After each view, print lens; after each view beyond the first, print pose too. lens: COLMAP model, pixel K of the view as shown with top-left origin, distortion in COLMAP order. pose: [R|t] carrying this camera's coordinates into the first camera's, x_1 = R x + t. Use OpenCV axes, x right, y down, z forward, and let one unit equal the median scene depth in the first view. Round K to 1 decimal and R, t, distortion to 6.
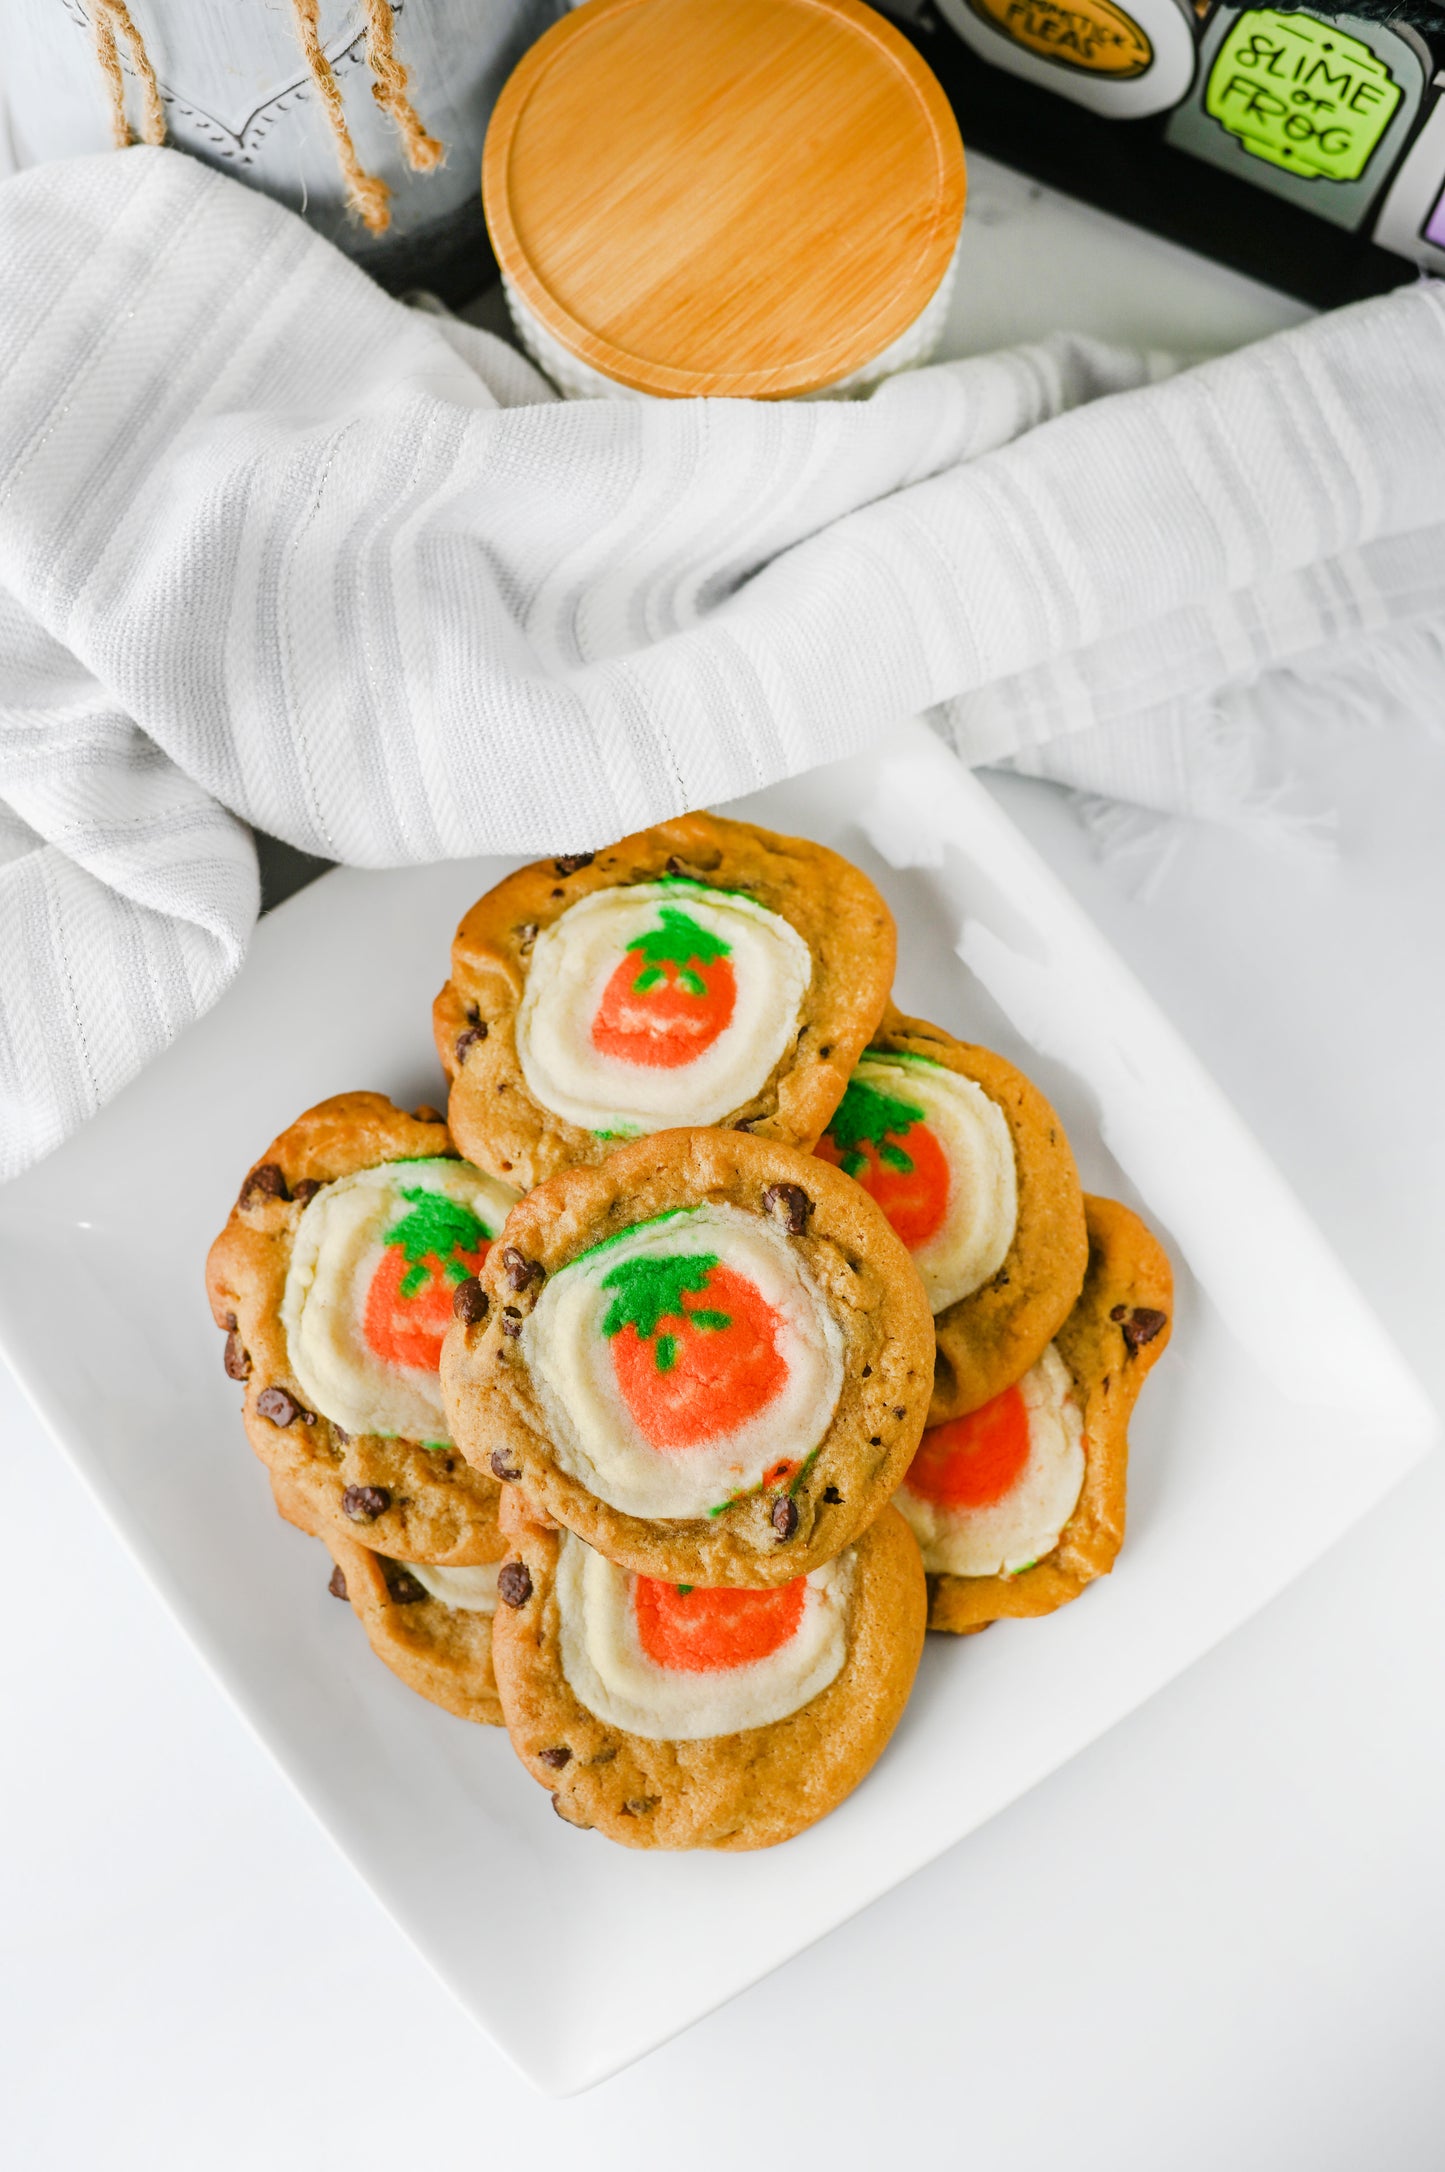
lens RADIAL K [[3501.2, 0, 721.3], [0, 3501.2, 1049.9], [0, 0, 1]] dist [-0.117303, -0.020135]
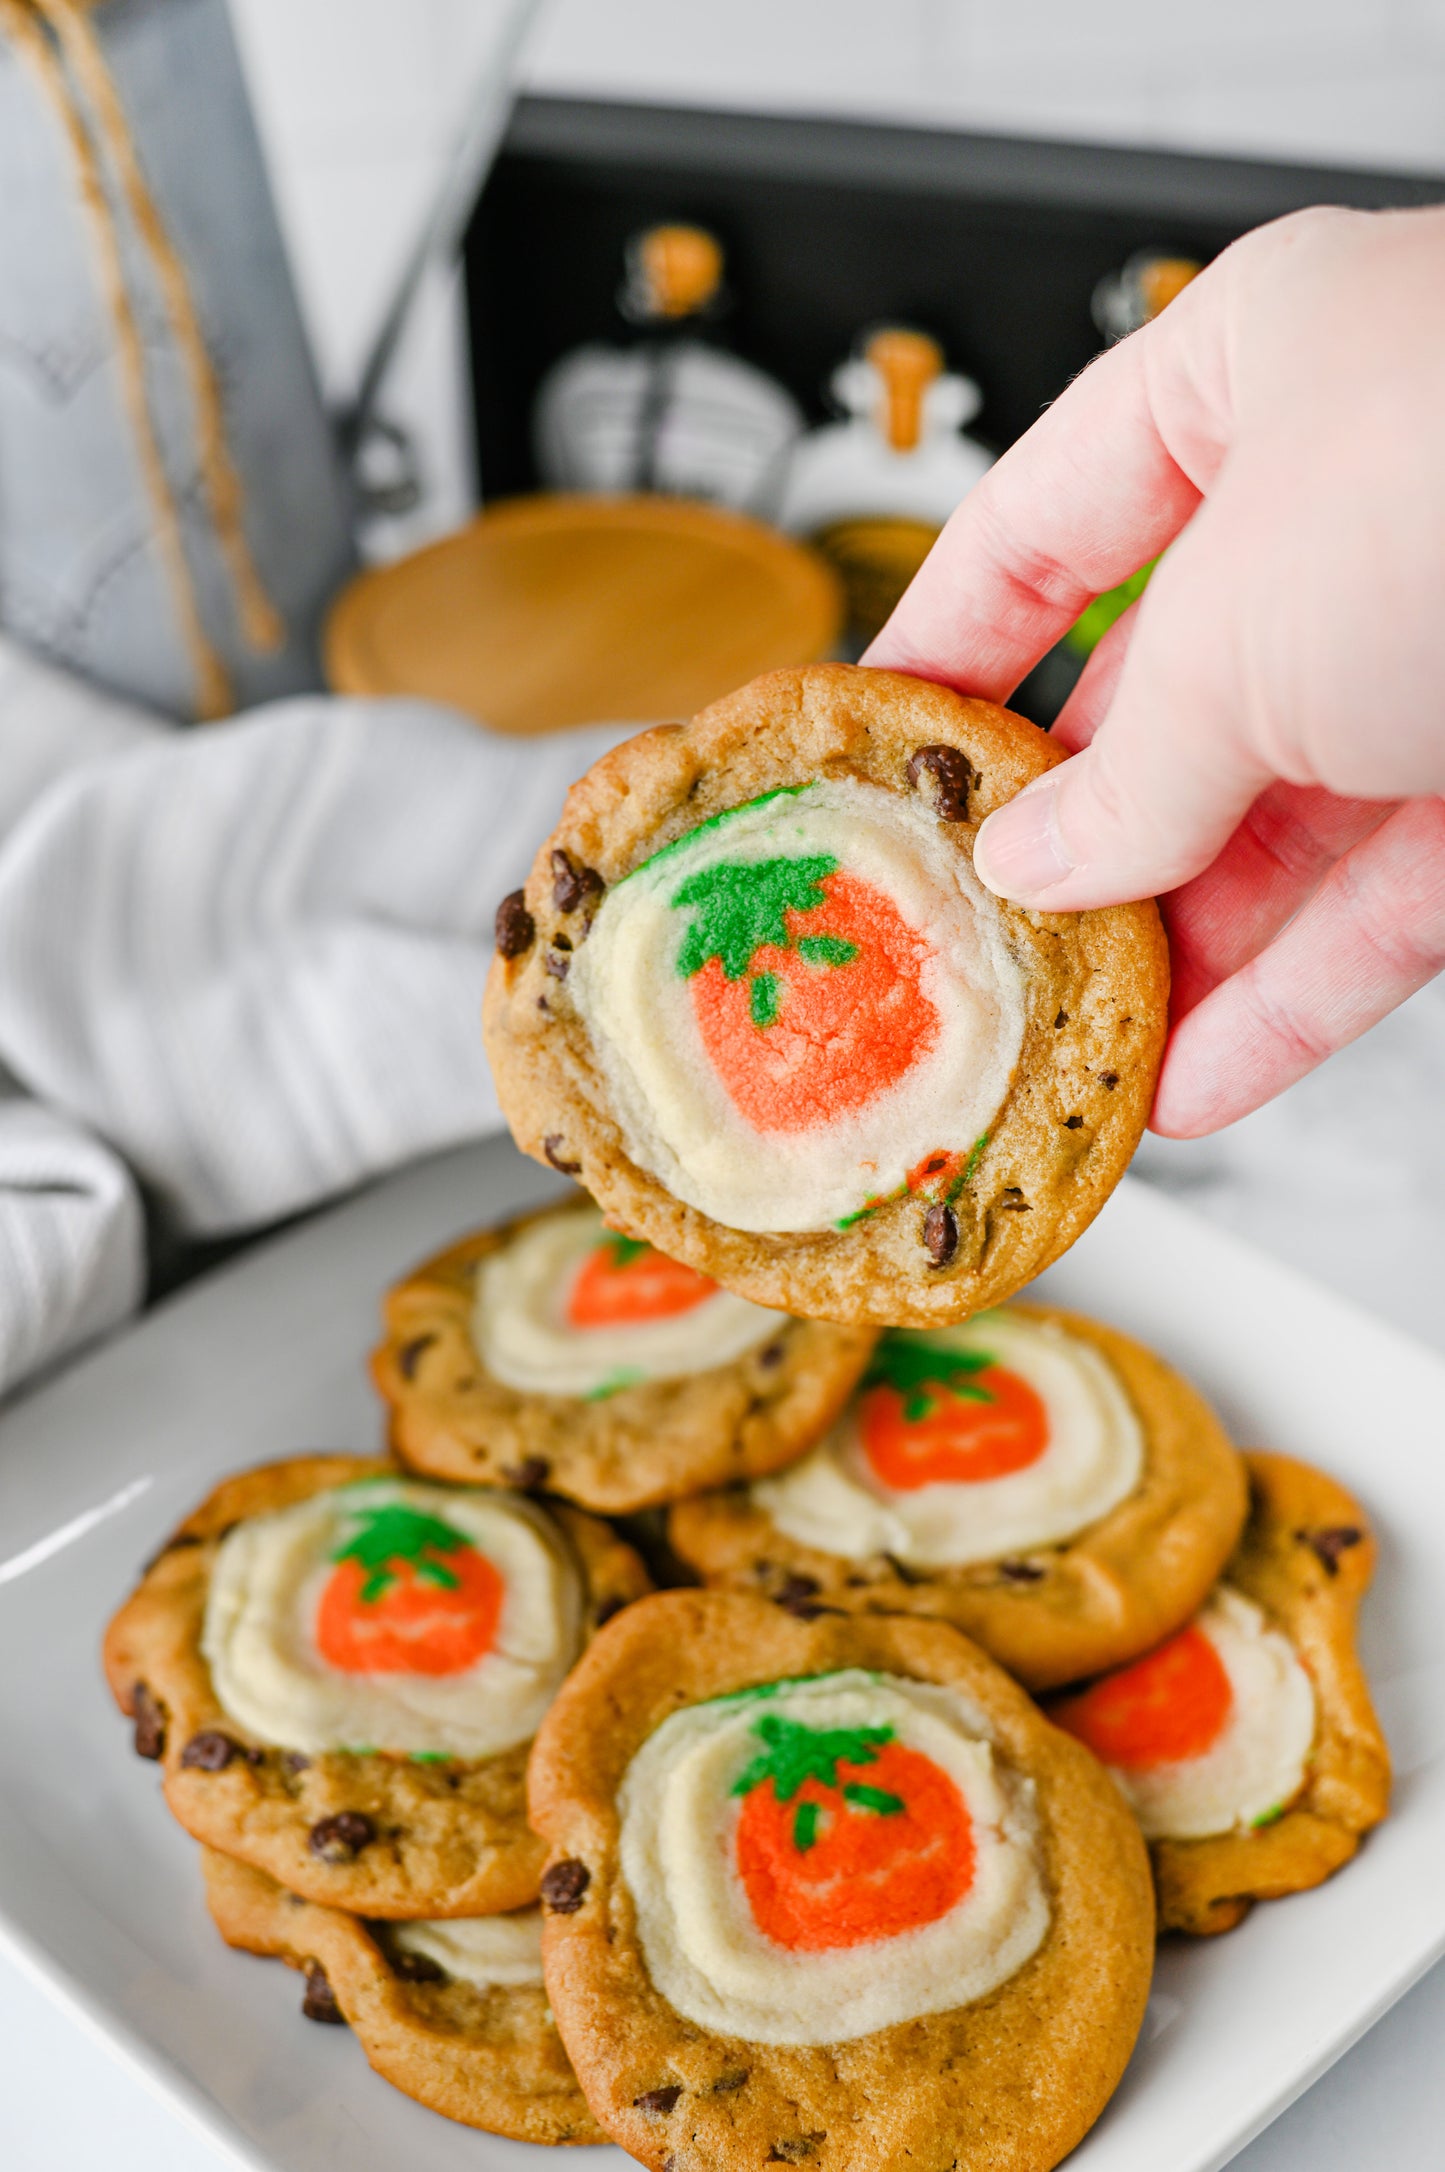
lens RADIAL K [[3501.2, 0, 721.3], [0, 3501.2, 1049.9], [0, 0, 1]] dist [-0.117303, -0.020135]
pose [[0.986305, -0.136786, 0.092153, -0.068974], [0.163830, 0.748046, -0.643107, 0.477910], [0.019033, 0.649397, 0.760212, 0.359795]]
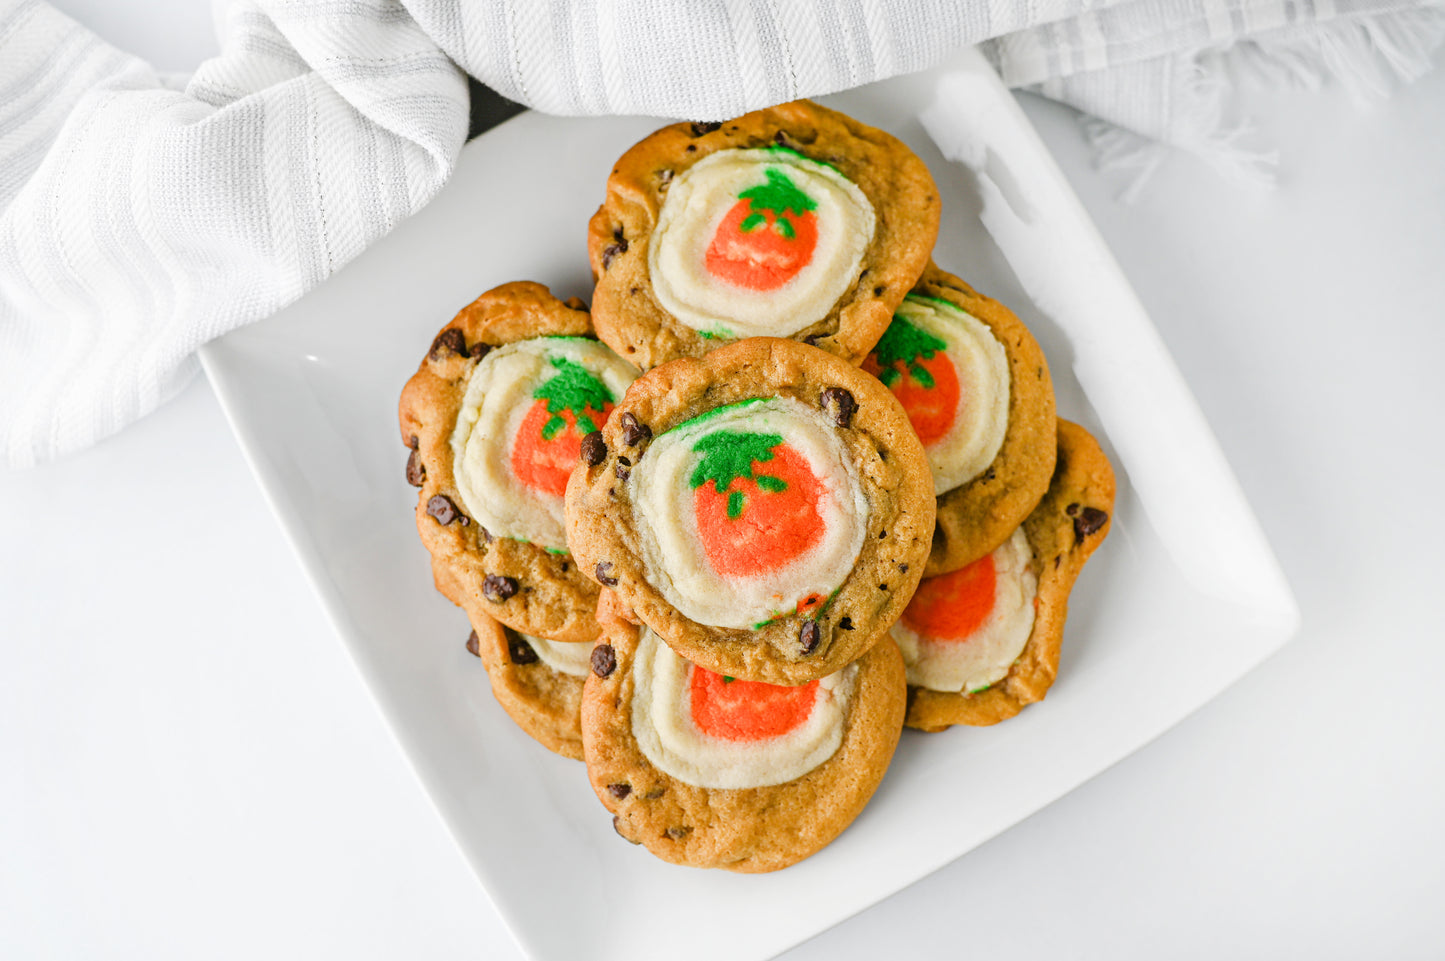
lens RADIAL K [[2329.3, 0, 720.5], [0, 2329.3, 451.9], [0, 0, 1]] dist [-0.117303, -0.020135]
pose [[0.993507, 0.113286, -0.010529, -0.013906], [-0.111827, 0.989361, 0.093059, -0.014724], [0.020959, -0.091277, 0.995605, 0.115216]]
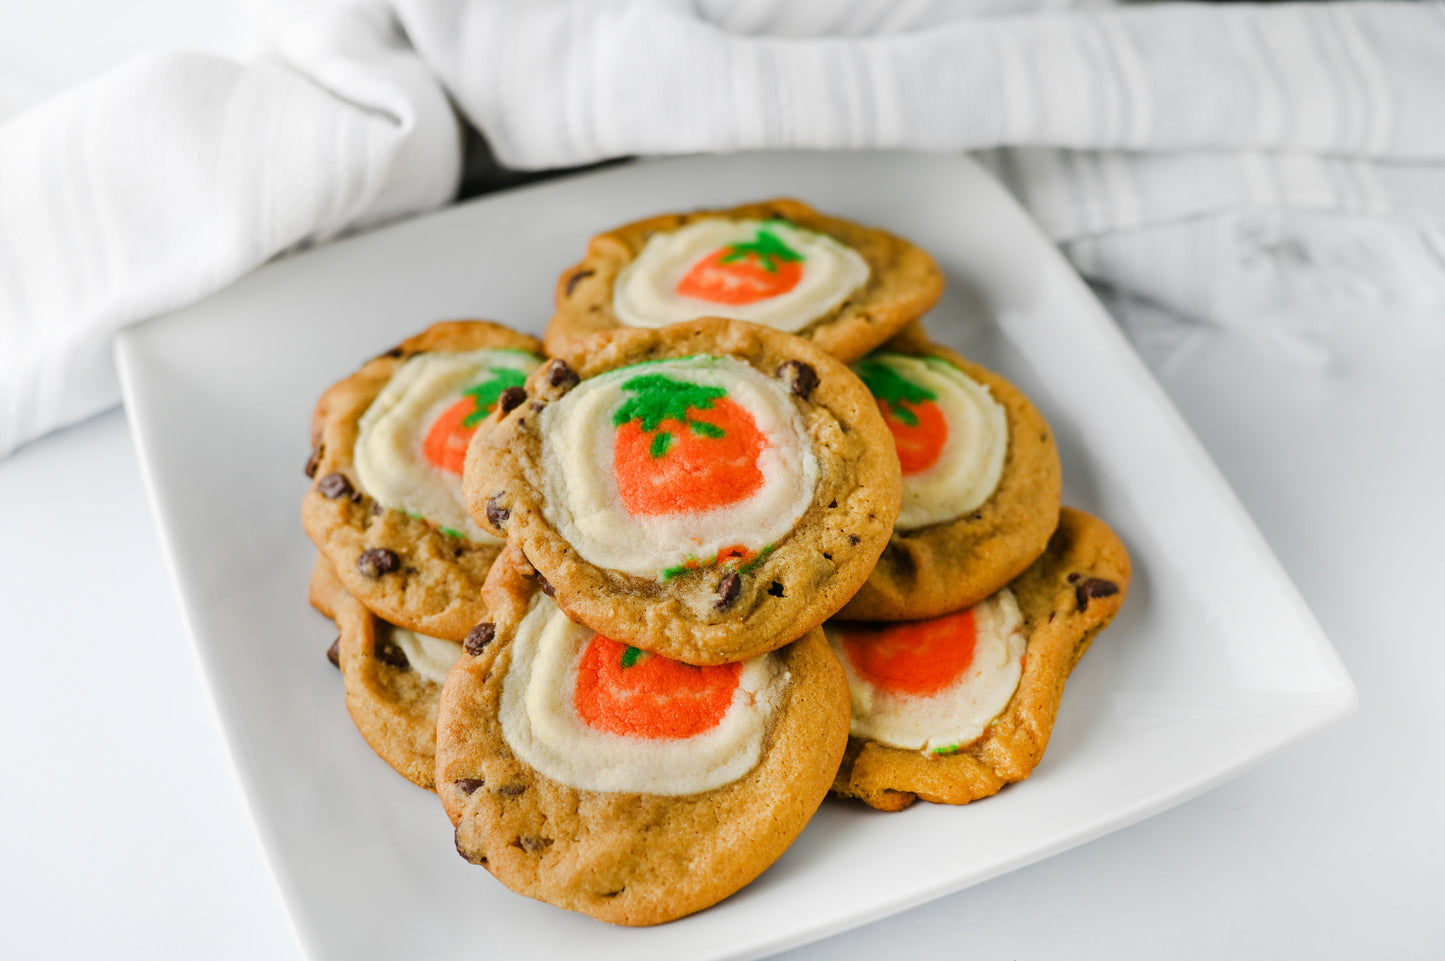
lens RADIAL K [[2329.3, 0, 720.5], [0, 2329.3, 451.9], [0, 0, 1]] dist [-0.117303, -0.020135]
pose [[0.967686, 0.160008, -0.194887, 0.145885], [-0.236490, 0.844083, -0.481245, 0.434635], [0.087497, 0.511783, 0.854647, 0.350369]]
